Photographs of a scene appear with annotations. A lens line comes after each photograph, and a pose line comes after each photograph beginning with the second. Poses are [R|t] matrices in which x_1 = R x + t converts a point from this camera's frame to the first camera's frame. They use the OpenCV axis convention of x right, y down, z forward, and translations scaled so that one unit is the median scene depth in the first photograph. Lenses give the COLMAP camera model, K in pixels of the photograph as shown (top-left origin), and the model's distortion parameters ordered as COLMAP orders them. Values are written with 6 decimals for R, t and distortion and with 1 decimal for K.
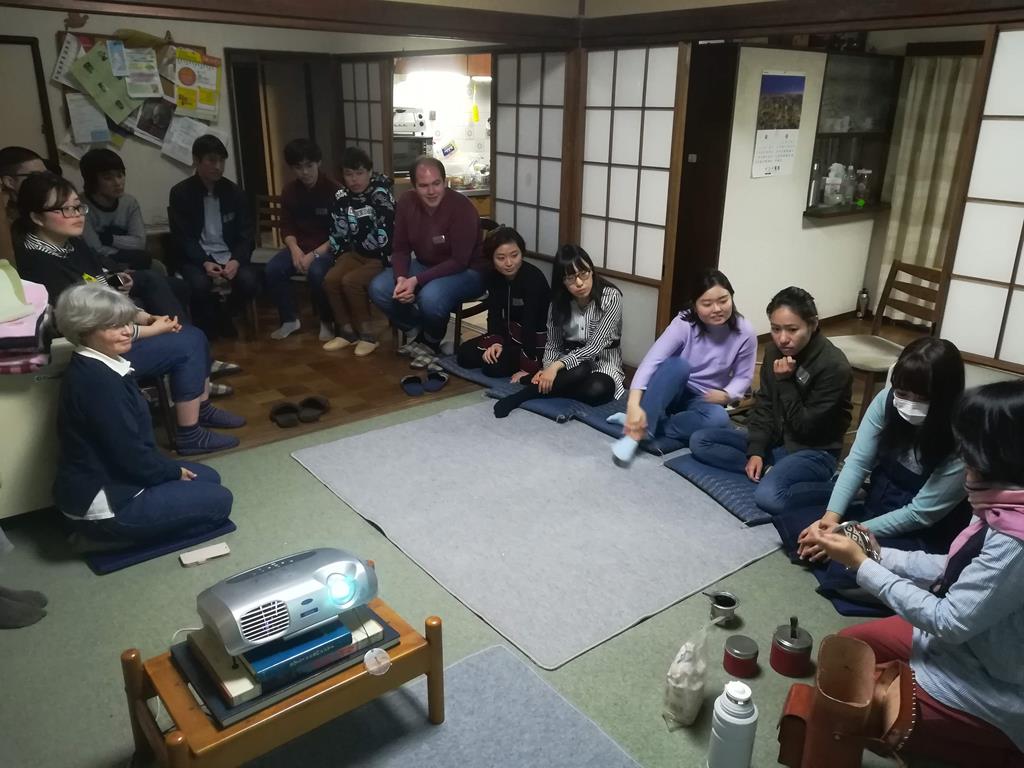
lens RADIAL K [[792.4, 0, 512.0], [0, 792.4, 384.0], [0, 0, 1]] dist [0.006596, -0.000112]
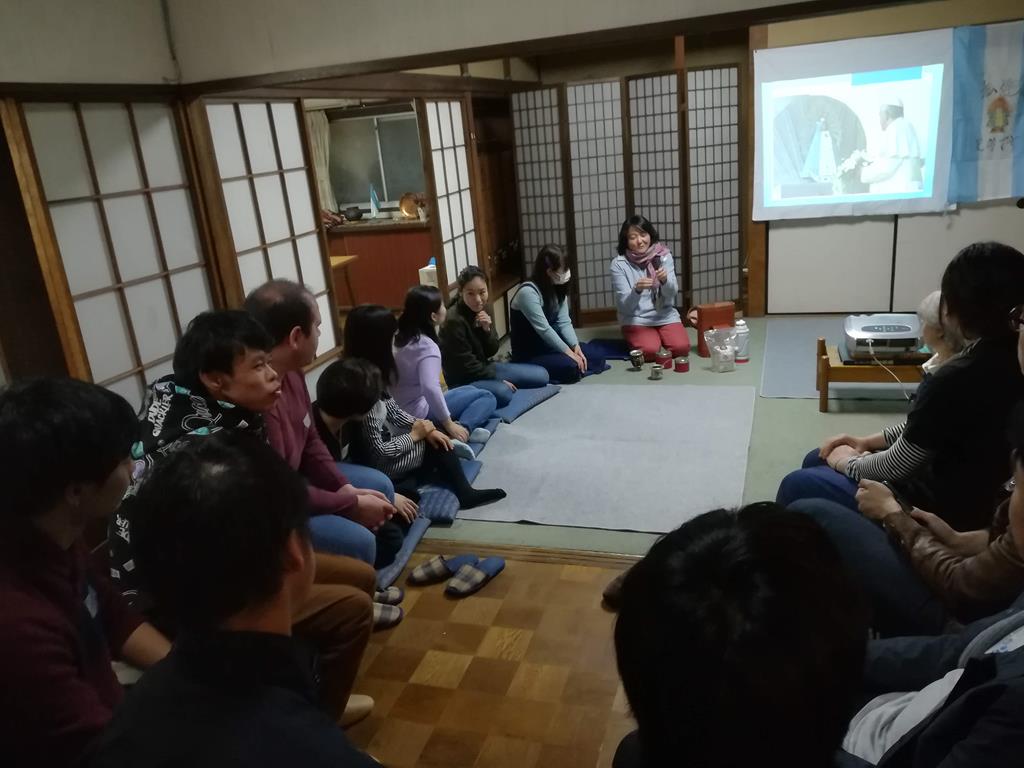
lens RADIAL K [[792.4, 0, 512.0], [0, 792.4, 384.0], [0, 0, 1]] dist [0.006596, -0.000112]
pose [[-0.552489, -0.226111, 0.802266, -0.634867], [0.354530, 0.807349, 0.471694, -0.425242], [-0.754364, 0.545033, -0.365888, 1.111772]]
